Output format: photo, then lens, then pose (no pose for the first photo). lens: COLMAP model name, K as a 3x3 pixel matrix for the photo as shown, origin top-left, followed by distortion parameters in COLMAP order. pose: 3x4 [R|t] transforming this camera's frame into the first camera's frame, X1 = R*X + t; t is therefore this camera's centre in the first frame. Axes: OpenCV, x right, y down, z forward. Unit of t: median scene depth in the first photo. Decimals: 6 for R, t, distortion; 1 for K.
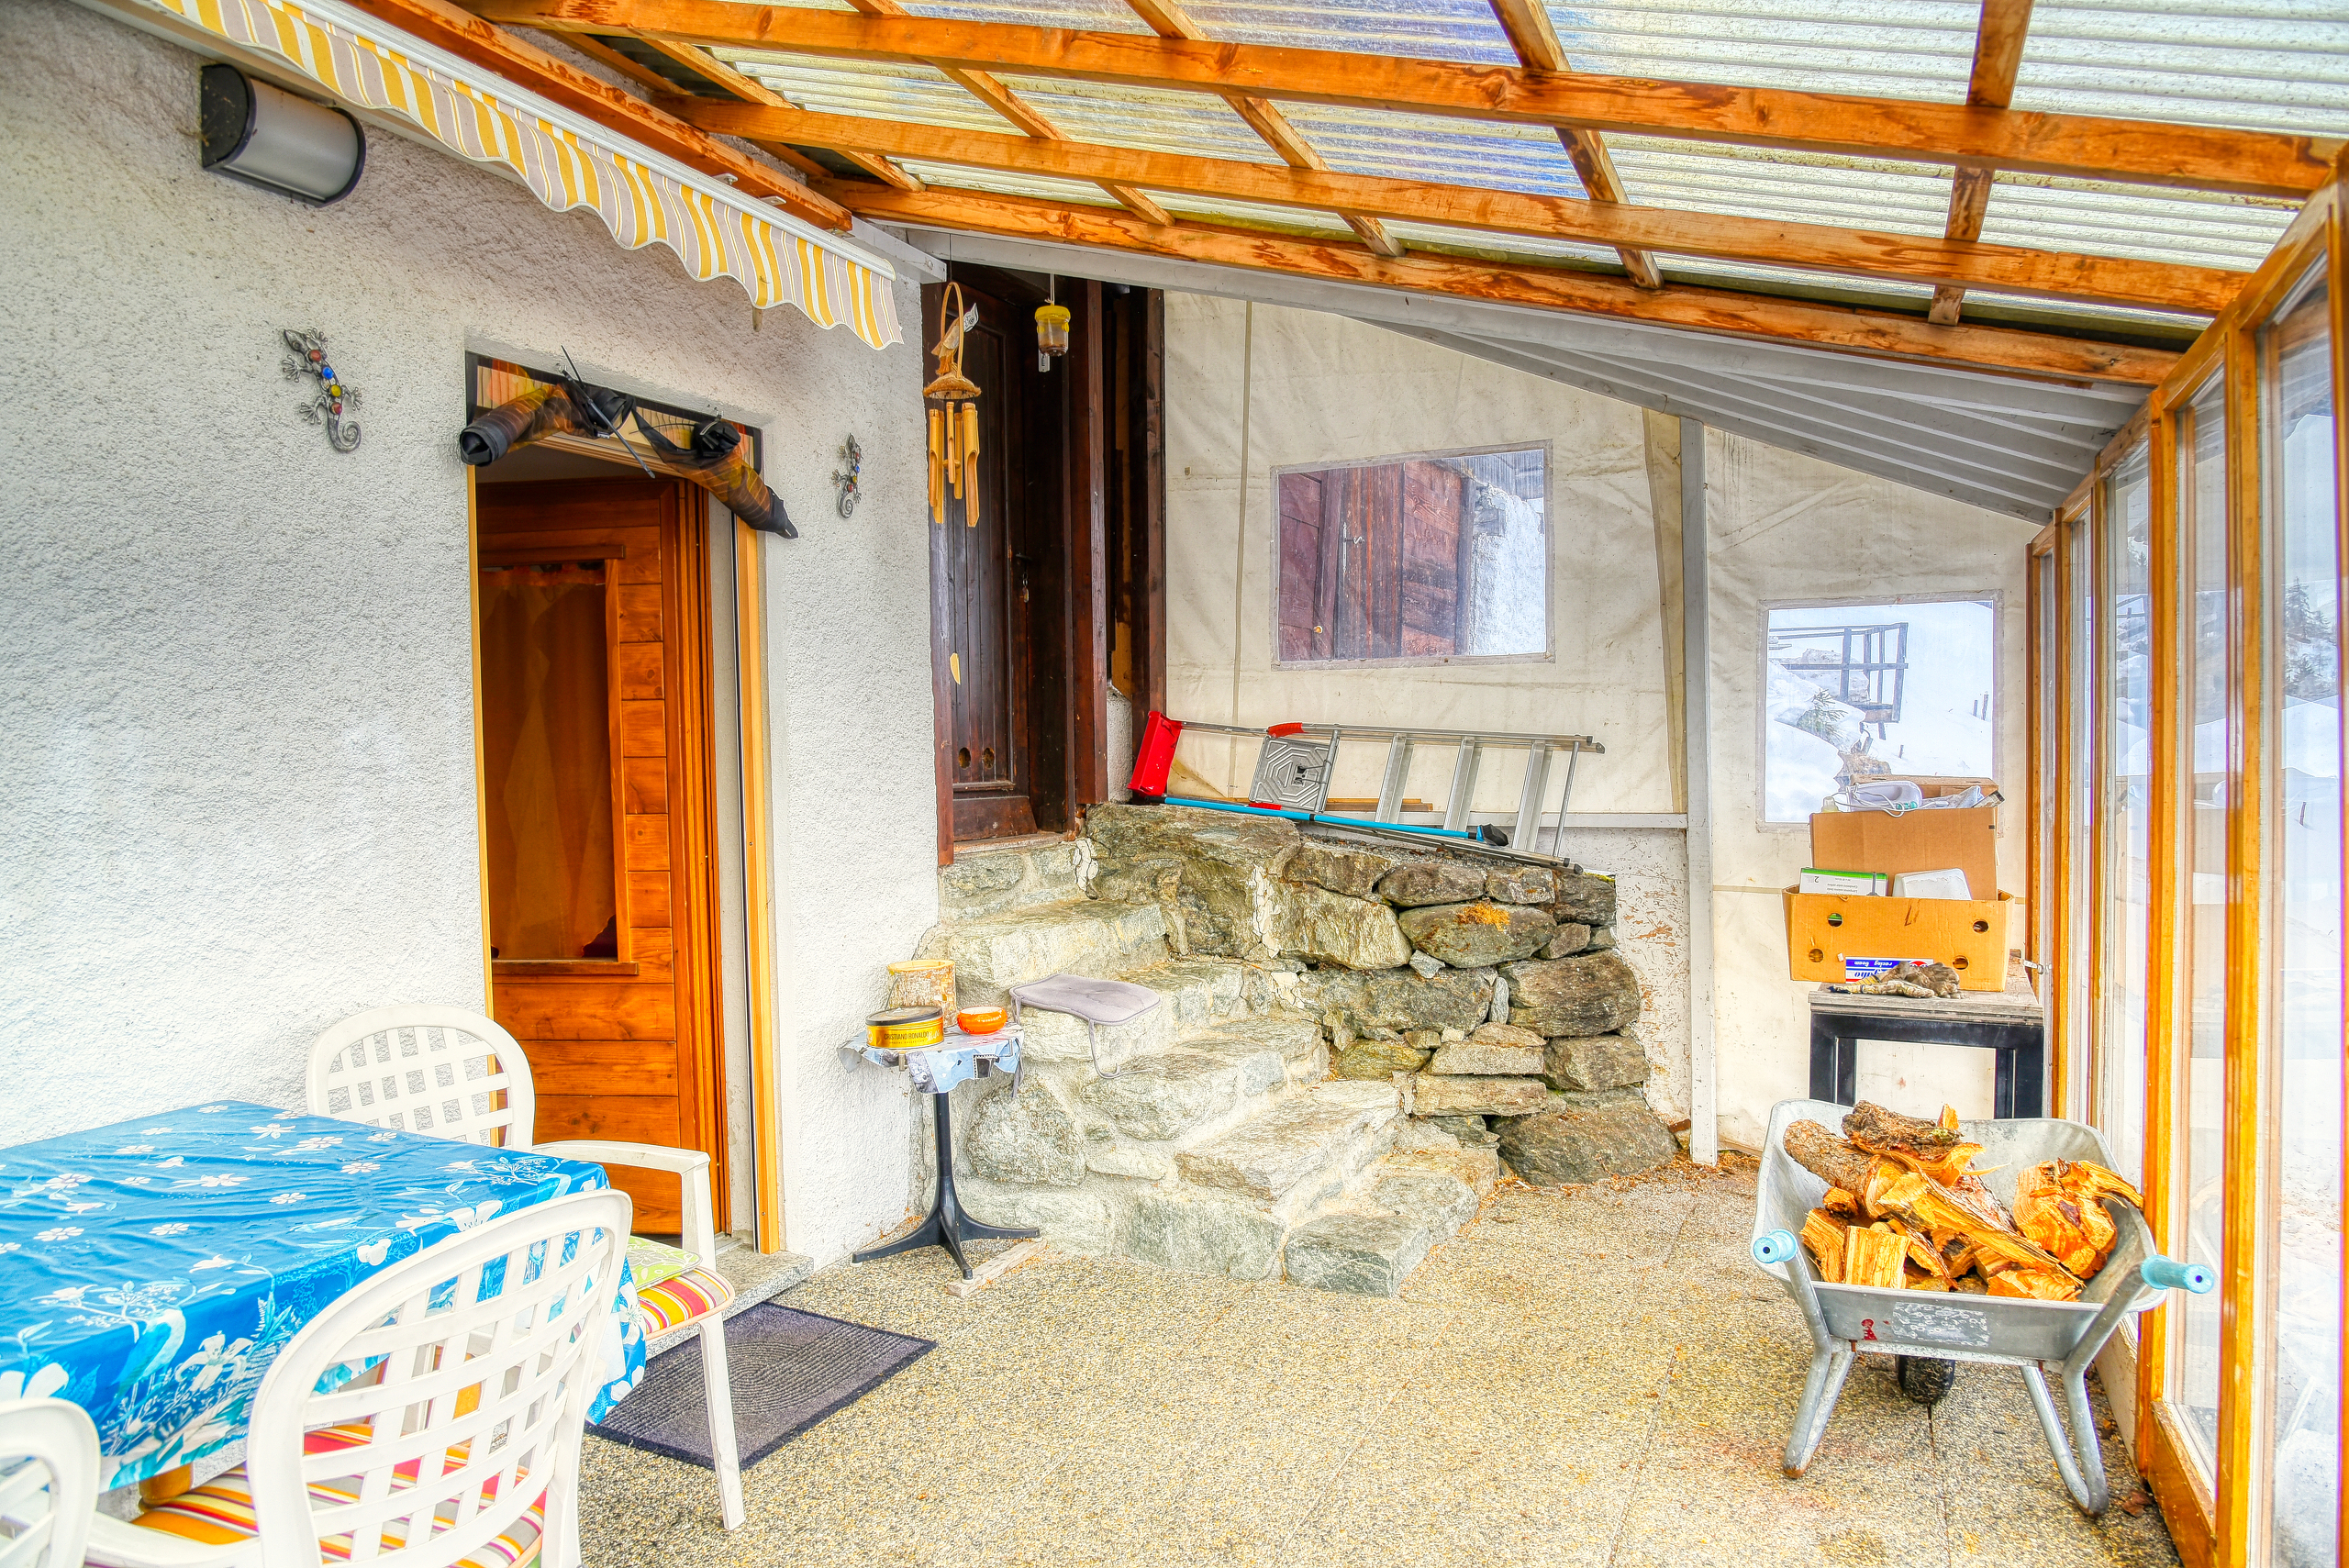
lens RADIAL K [[1584.2, 0, 1174.5], [0, 1584.2, 784.0], [0, 0, 1]] dist [-0.035355, -0.001016]
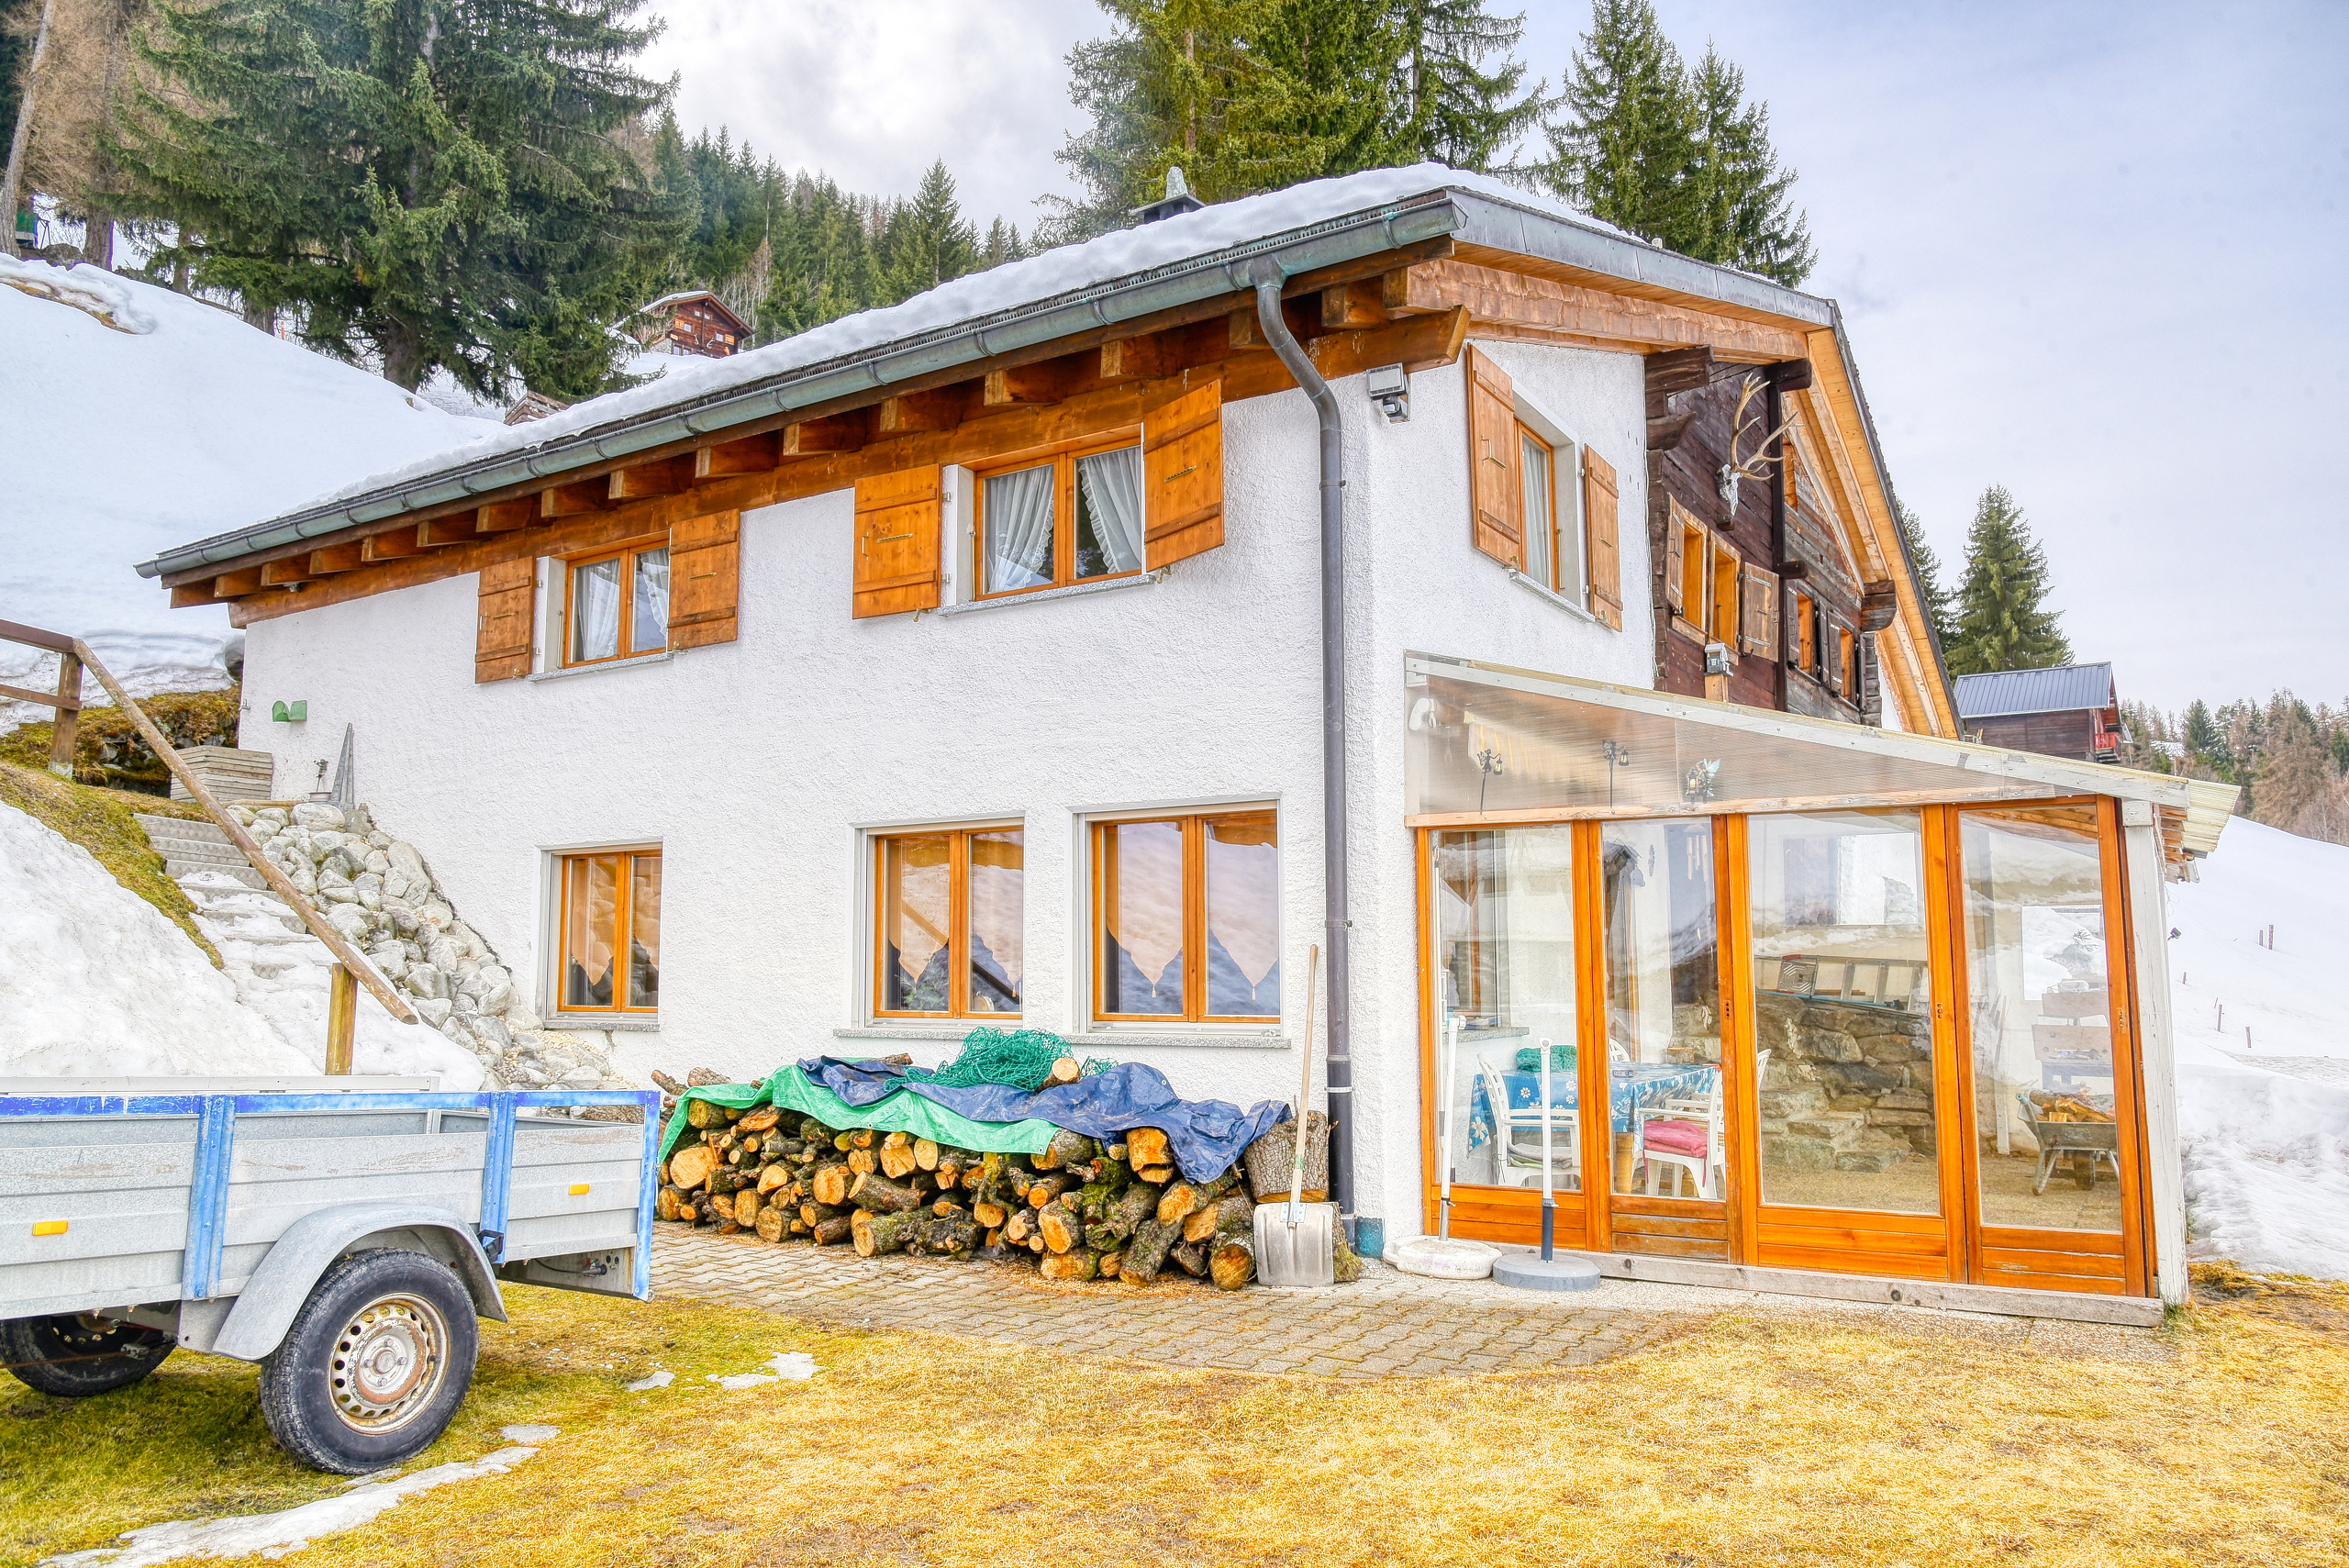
lens RADIAL K [[1584.2, 0, 1174.5], [0, 1584.2, 784.0], [0, 0, 1]] dist [-0.035355, -0.001016]
pose [[0.988144, -0.008025, -0.153320, -0.502321], [-0.013220, 0.990477, -0.137045, 0.042946], [0.152959, 0.137447, 0.978627, -1.485434]]
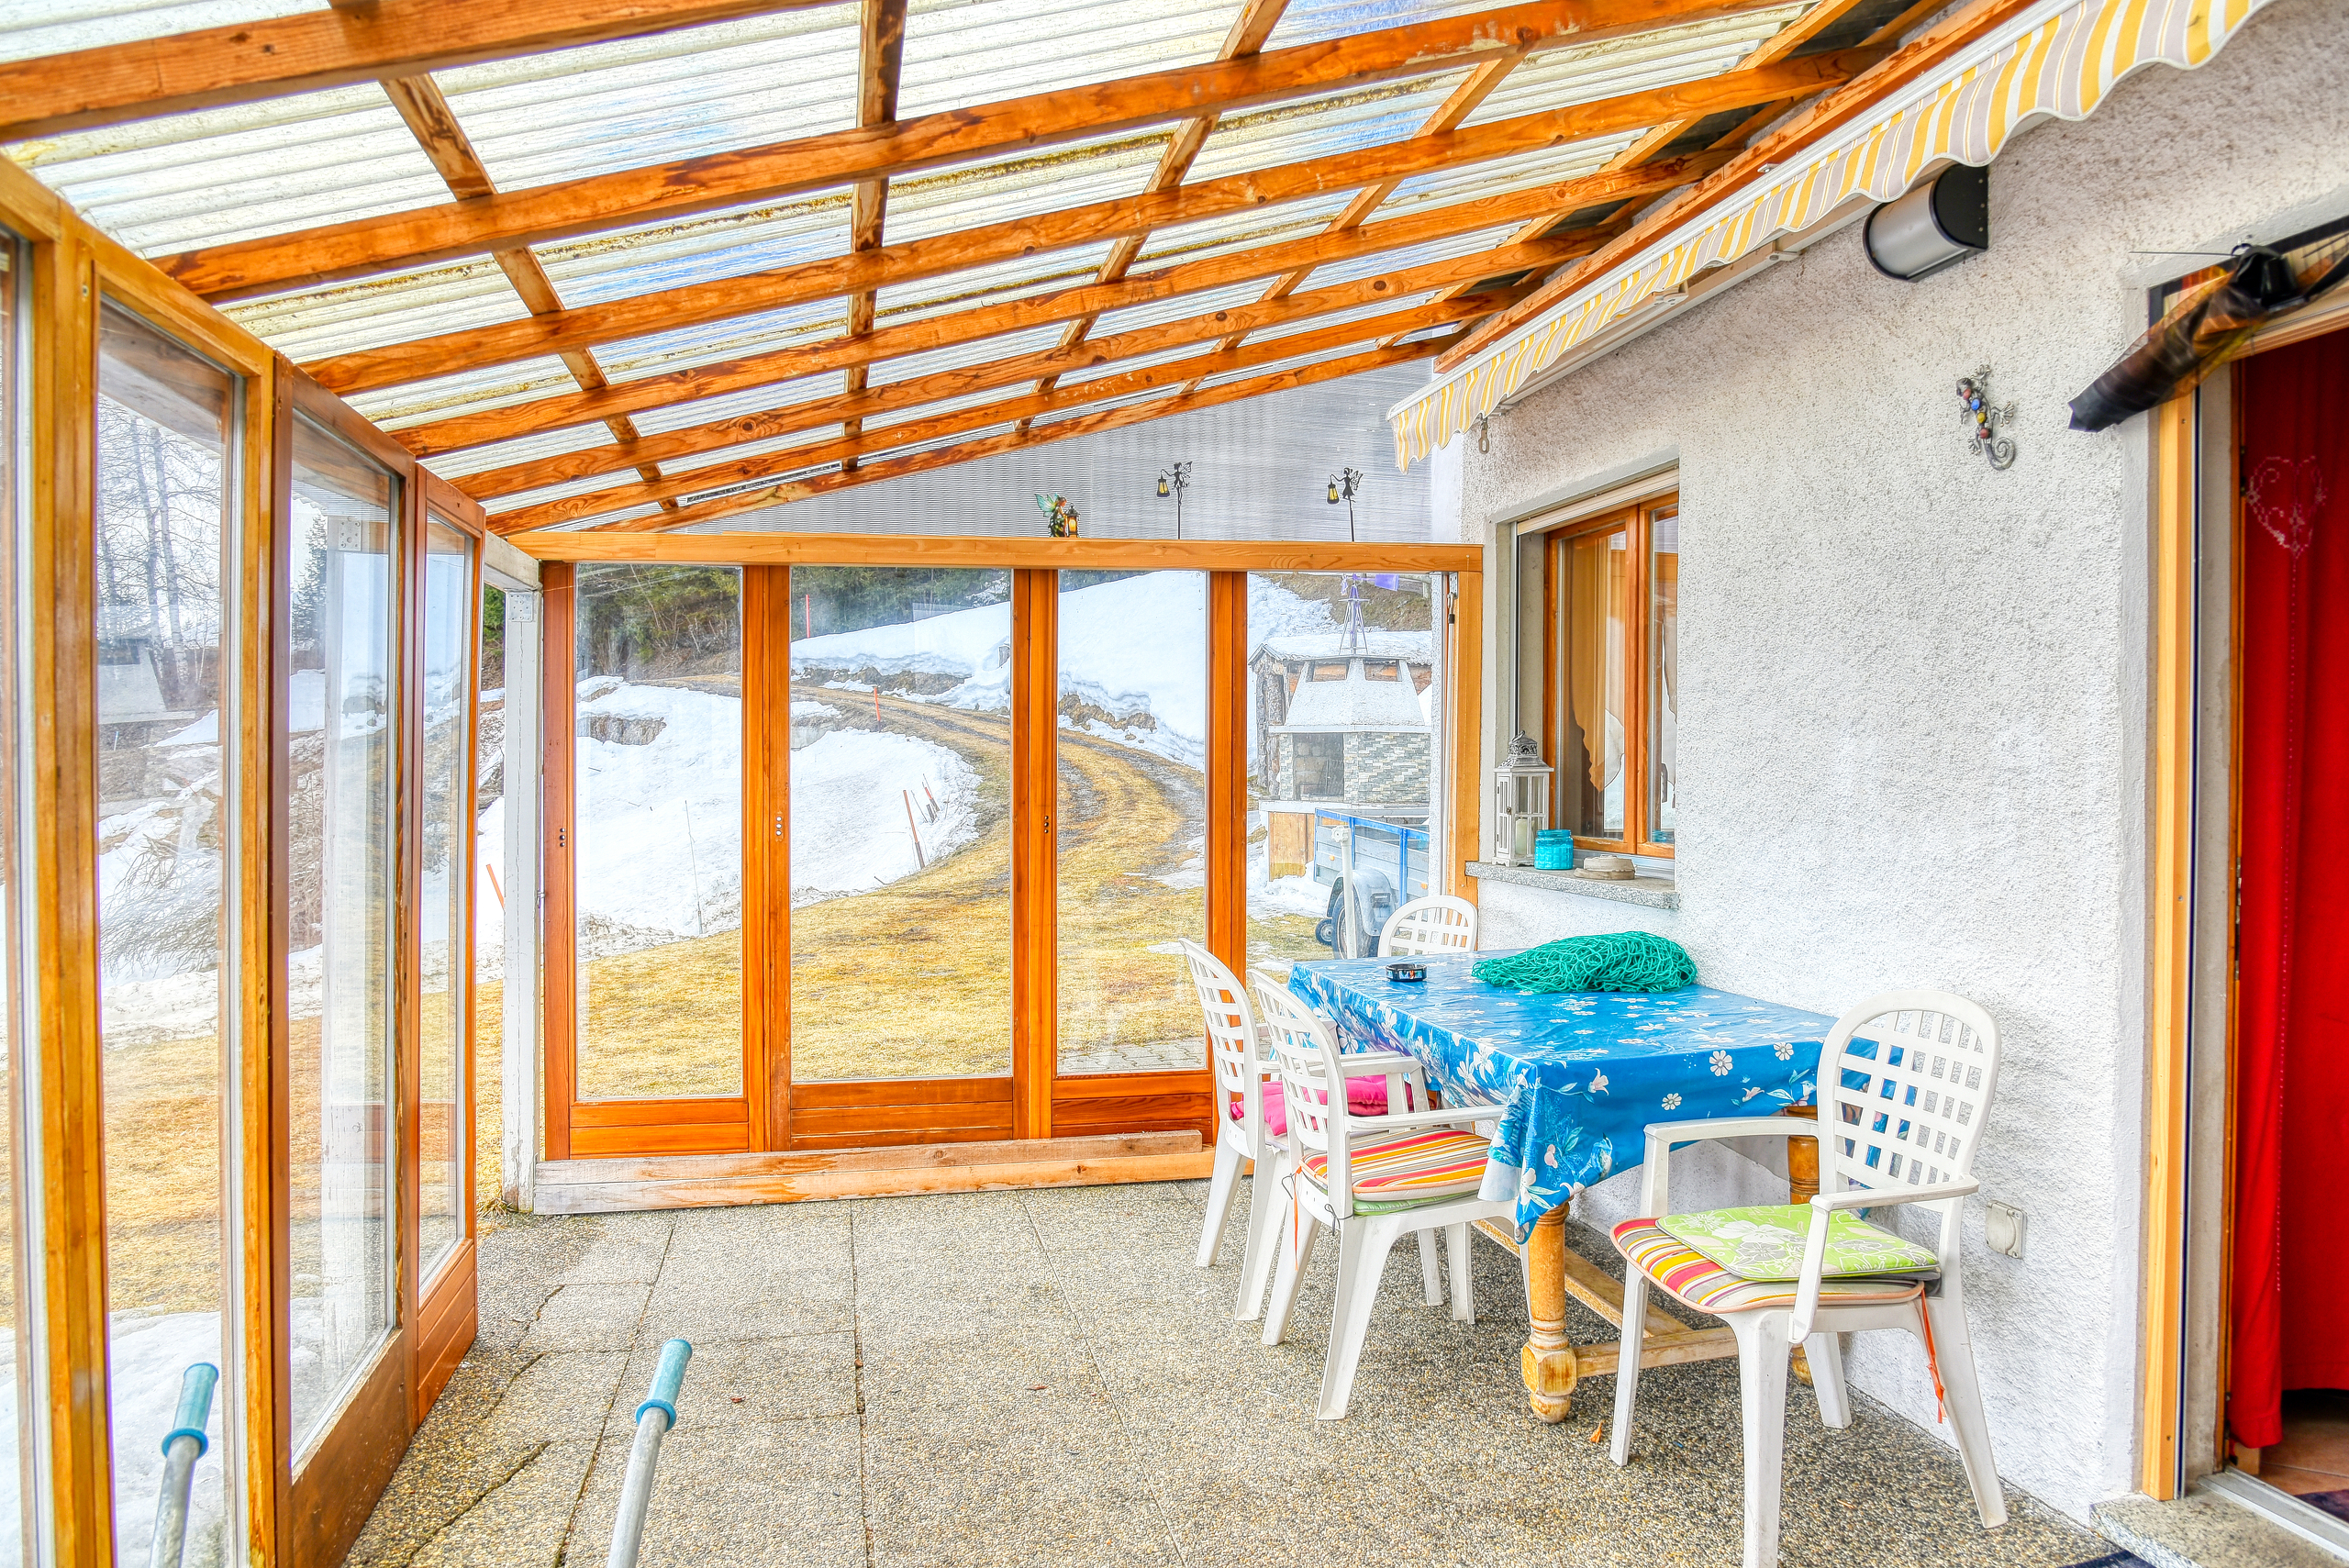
lens RADIAL K [[1584.2, 0, 1174.5], [0, 1584.2, 784.0], [0, 0, 1]] dist [-0.035355, -0.001016]
pose [[-0.810464, 0.015824, -0.585575, 0.225012], [-0.006736, 0.999317, 0.036327, -0.014357], [0.585750, 0.033386, -0.809804, 0.638651]]
